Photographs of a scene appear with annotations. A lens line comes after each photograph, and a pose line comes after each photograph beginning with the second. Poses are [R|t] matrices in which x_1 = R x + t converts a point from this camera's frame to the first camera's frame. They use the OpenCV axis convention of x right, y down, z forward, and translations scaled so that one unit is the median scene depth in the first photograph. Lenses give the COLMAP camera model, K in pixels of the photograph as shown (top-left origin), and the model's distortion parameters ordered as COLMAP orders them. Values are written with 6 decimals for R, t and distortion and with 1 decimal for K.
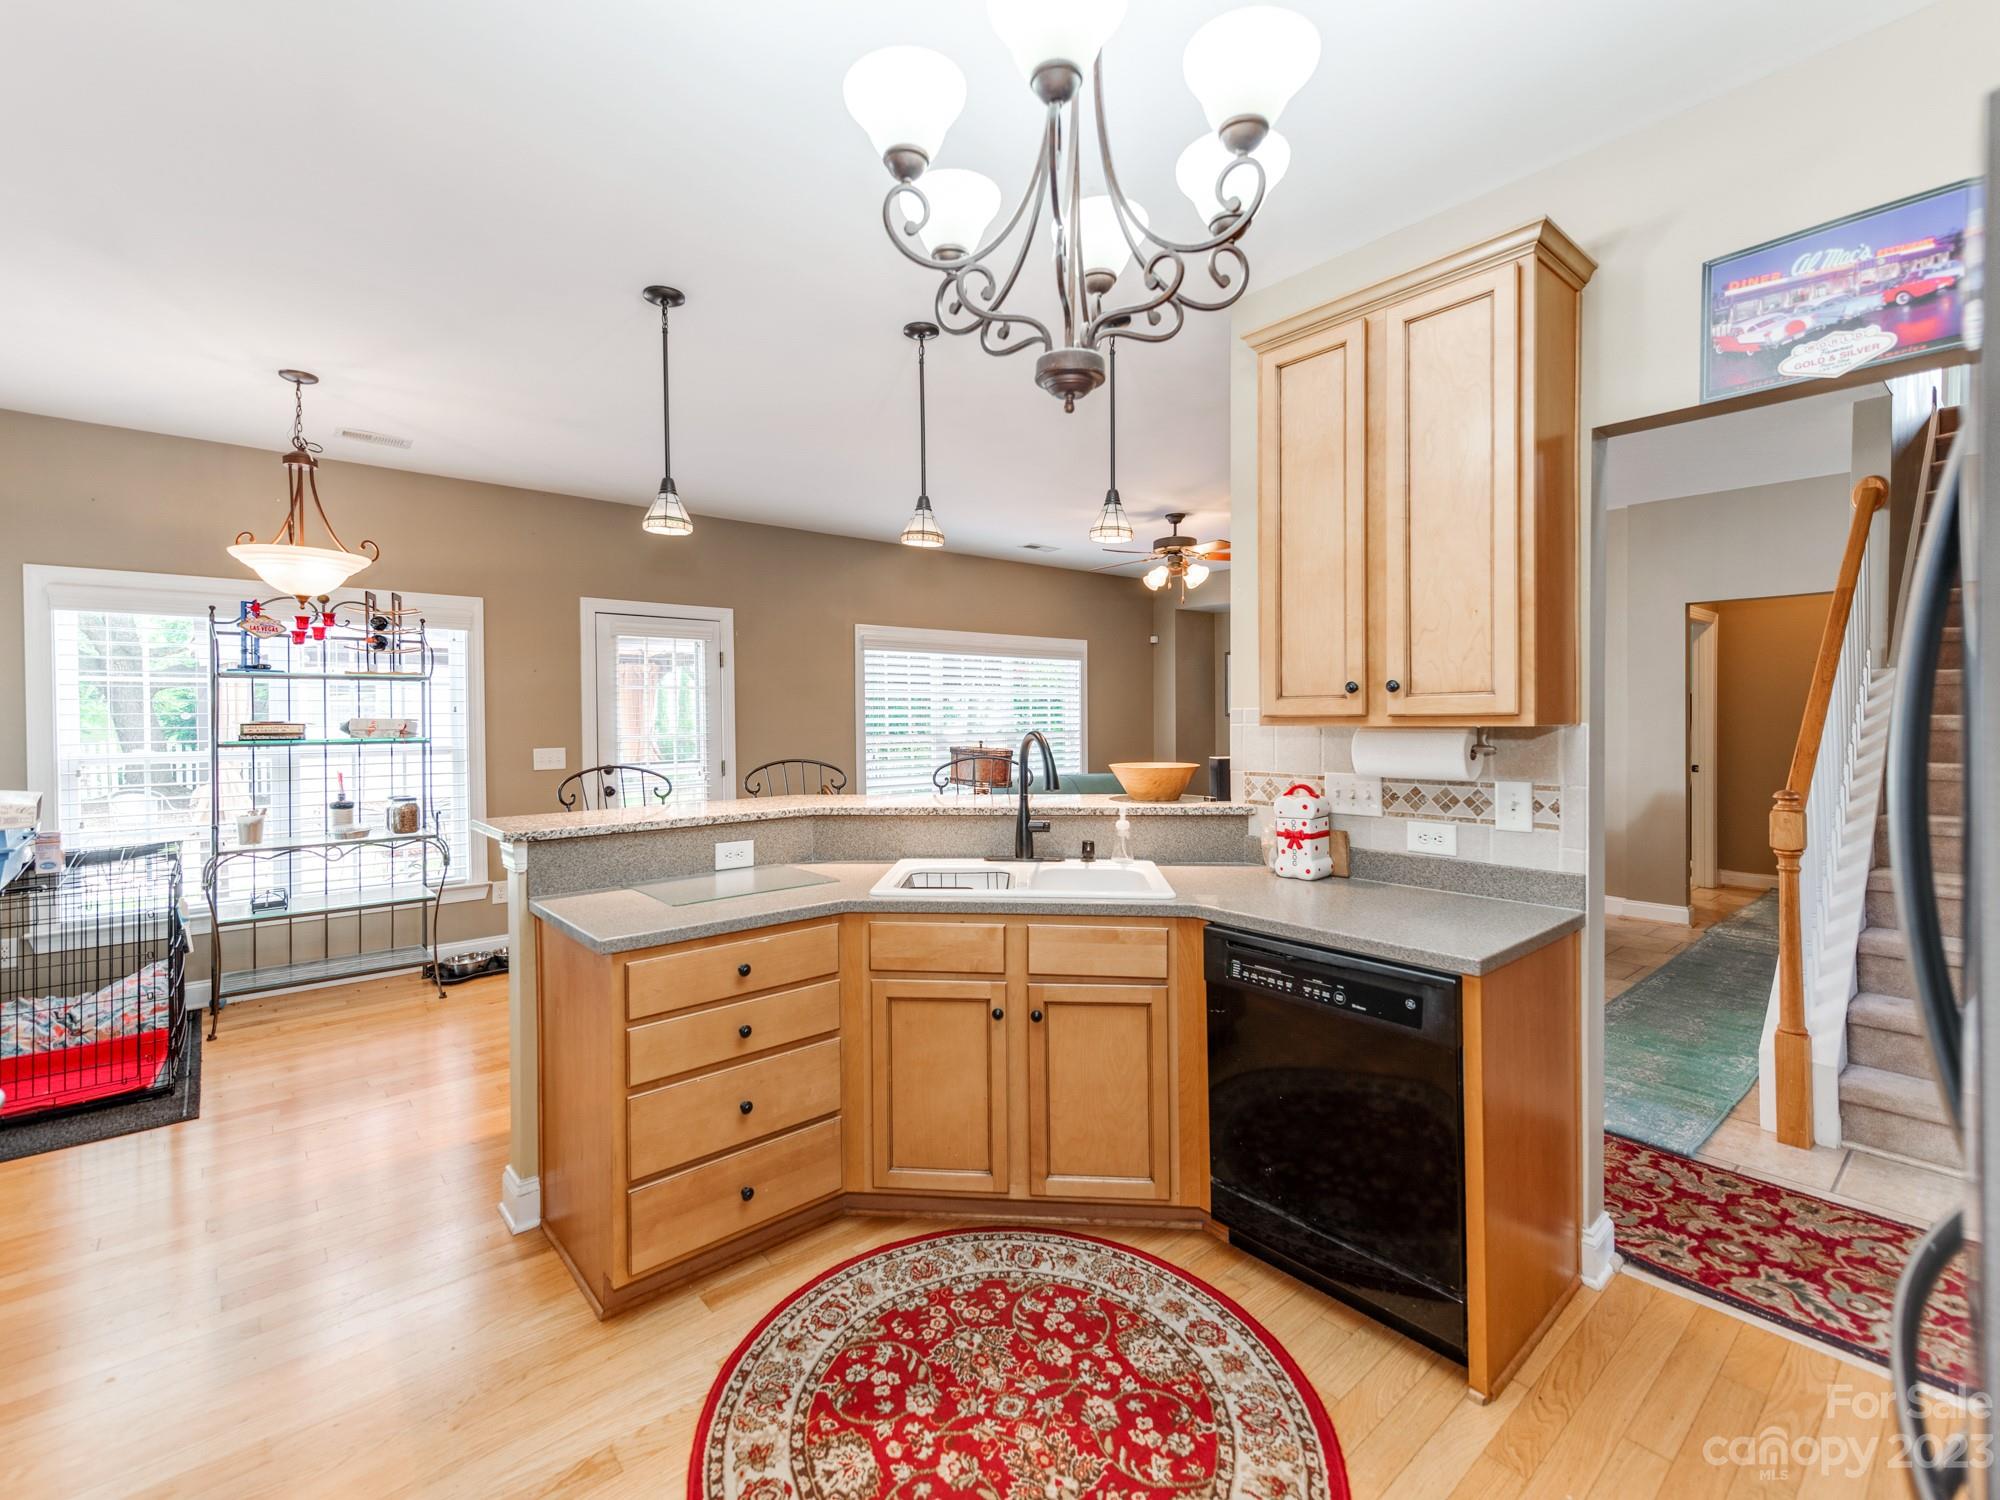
lens RADIAL K [[885.5, 0, 997.3], [0, 885.5, 720.1], [0, 0, 1]] dist [0.019006, -0.000666]
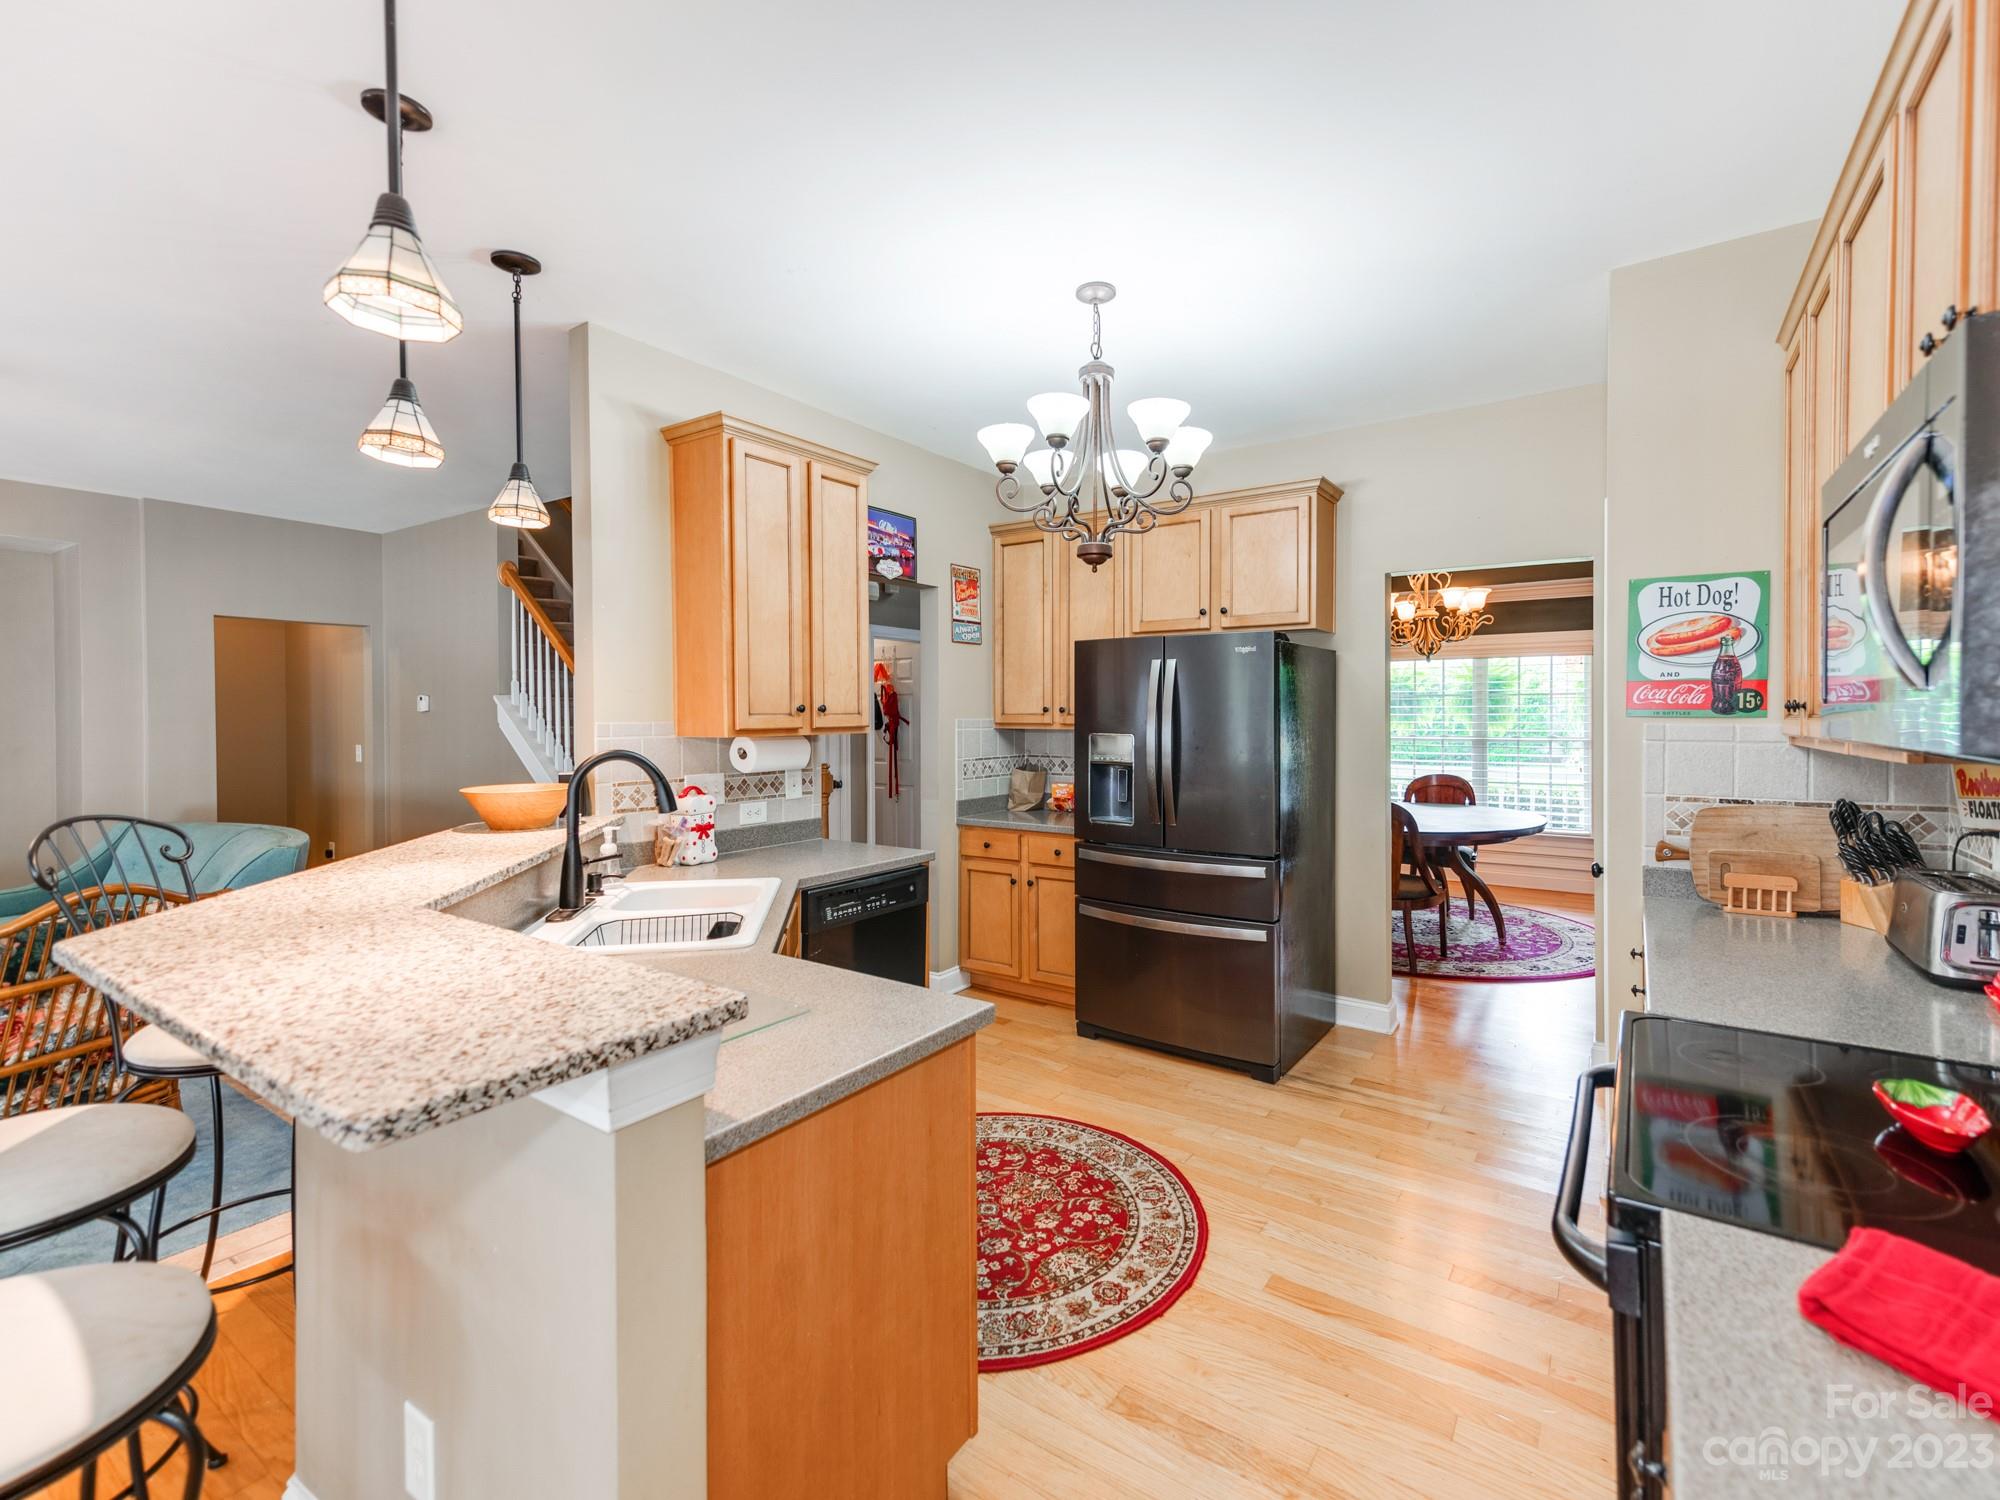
lens RADIAL K [[885.5, 0, 997.3], [0, 885.5, 720.1], [0, 0, 1]] dist [0.019006, -0.000666]
pose [[-0.230066, 0.001415, 0.973174, -1.402406], [0.010113, 0.999948, 0.000937, -0.021231], [-0.973123, 0.010058, -0.230068, 1.324399]]
